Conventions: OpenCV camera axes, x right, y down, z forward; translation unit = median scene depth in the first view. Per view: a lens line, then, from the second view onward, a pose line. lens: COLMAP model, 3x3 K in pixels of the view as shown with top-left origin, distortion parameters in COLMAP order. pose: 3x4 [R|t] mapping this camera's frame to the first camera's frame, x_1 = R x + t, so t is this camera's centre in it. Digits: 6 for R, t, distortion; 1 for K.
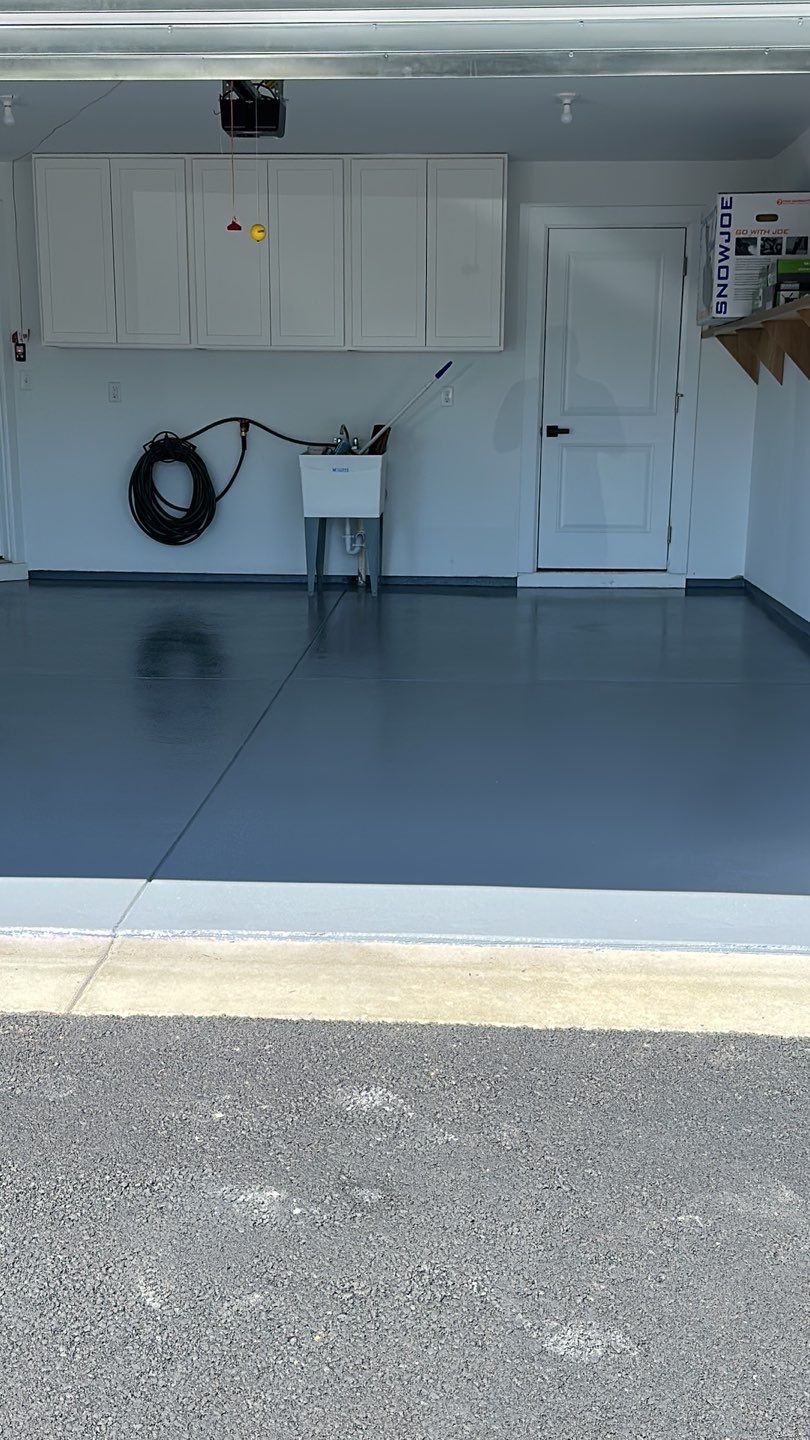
lens RADIAL K [[1487.6, 0, 416.1], [0, 1487.6, 729.4], [0, 0, 1]] dist [0.110438, 0.000000]
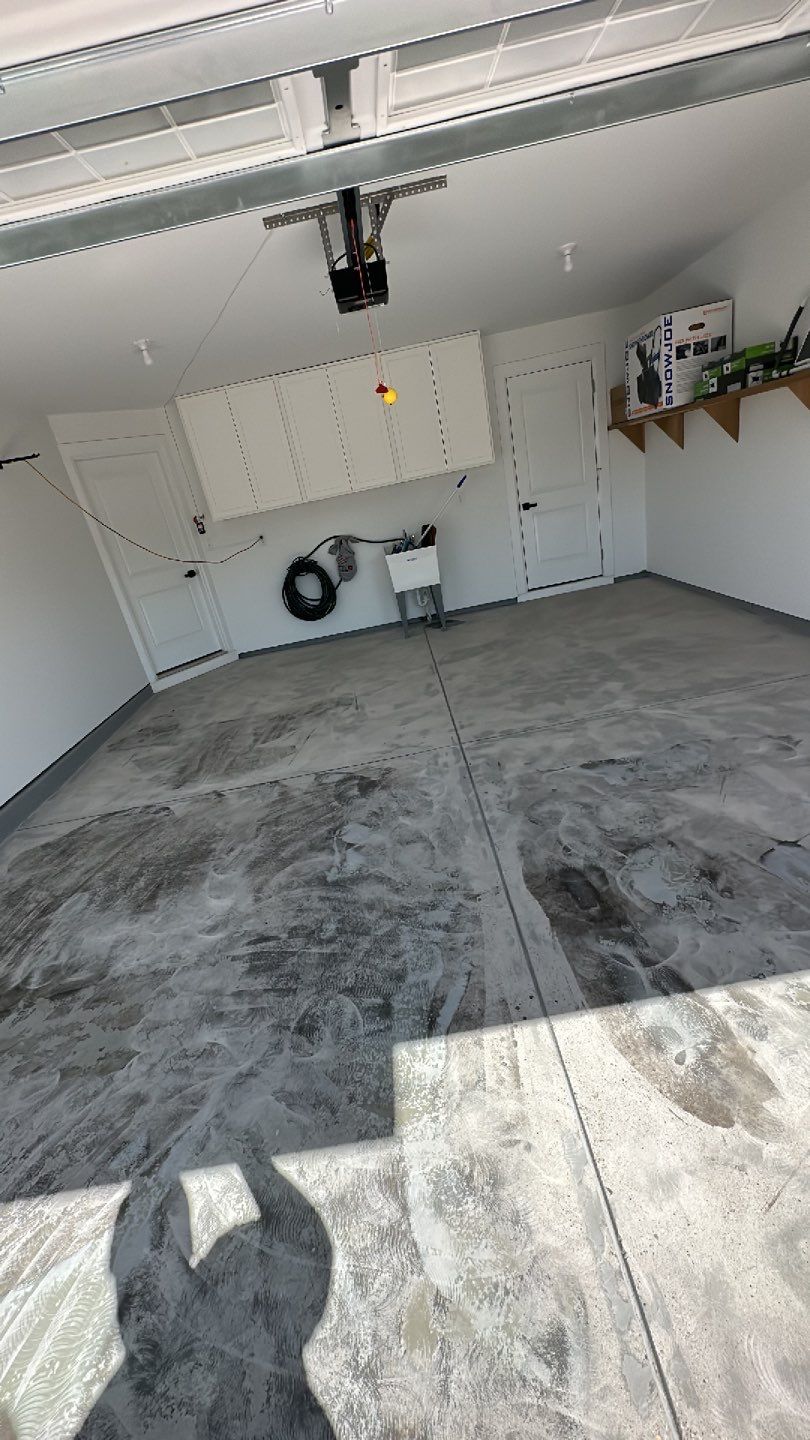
lens RADIAL K [[558.7, 0, 404.0], [0, 558.7, 716.2], [0, 0, 1]] dist [-0.002711, 0.001496]
pose [[0.976691, -0.214585, 0.005230, -0.114053], [0.210547, 0.962485, 0.171153, -0.134575], [-0.041760, -0.166062, 0.985231, 0.437276]]
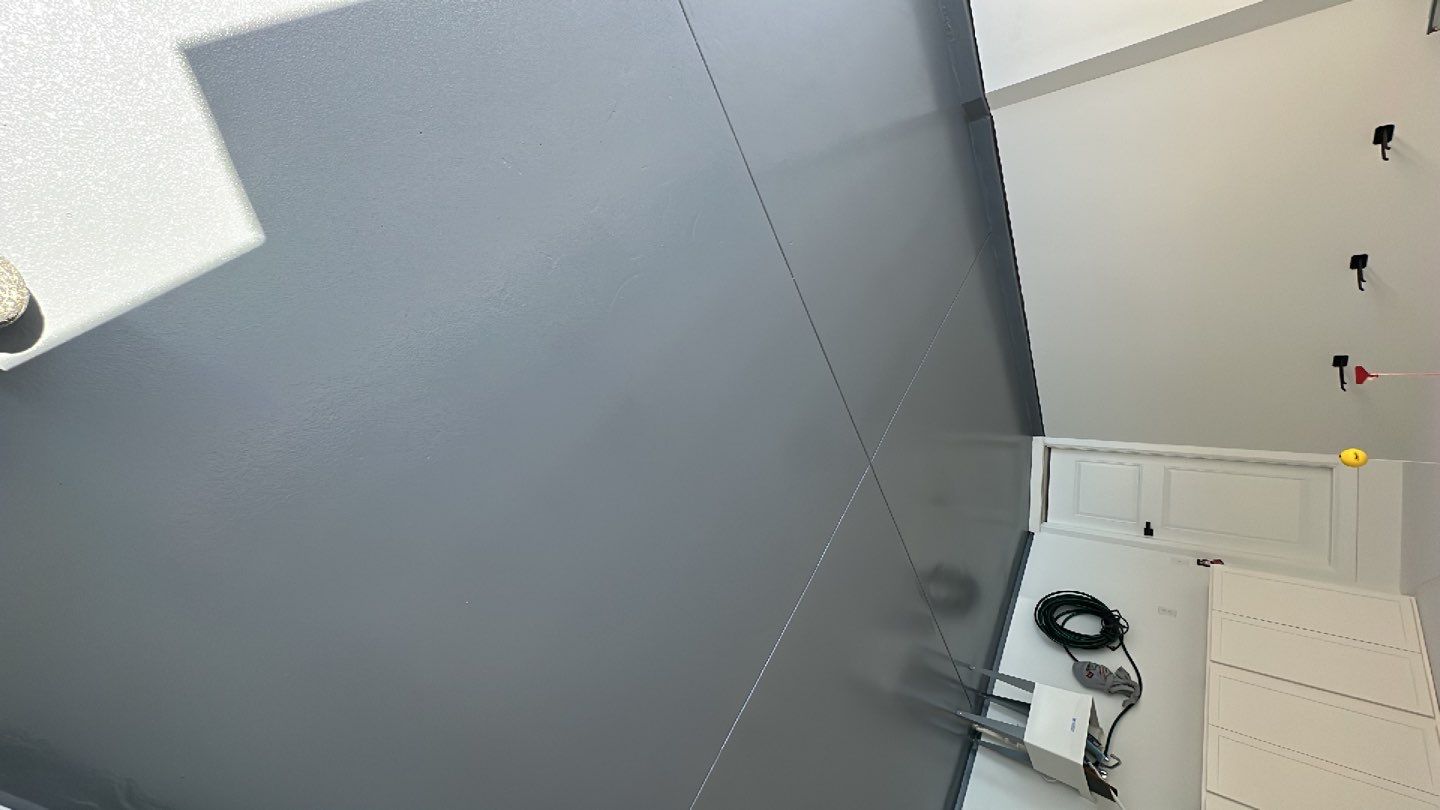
lens RADIAL K [[558.7, 0, 714.8], [0, 558.7, 401.2], [0, 0, 1]] dist [-0.002711, 0.001496]
pose [[-0.497893, 0.682822, -0.534656, 0.179365], [-0.824099, -0.180494, 0.536920, -0.150341], [0.270118, 0.707938, 0.652579, 0.515392]]
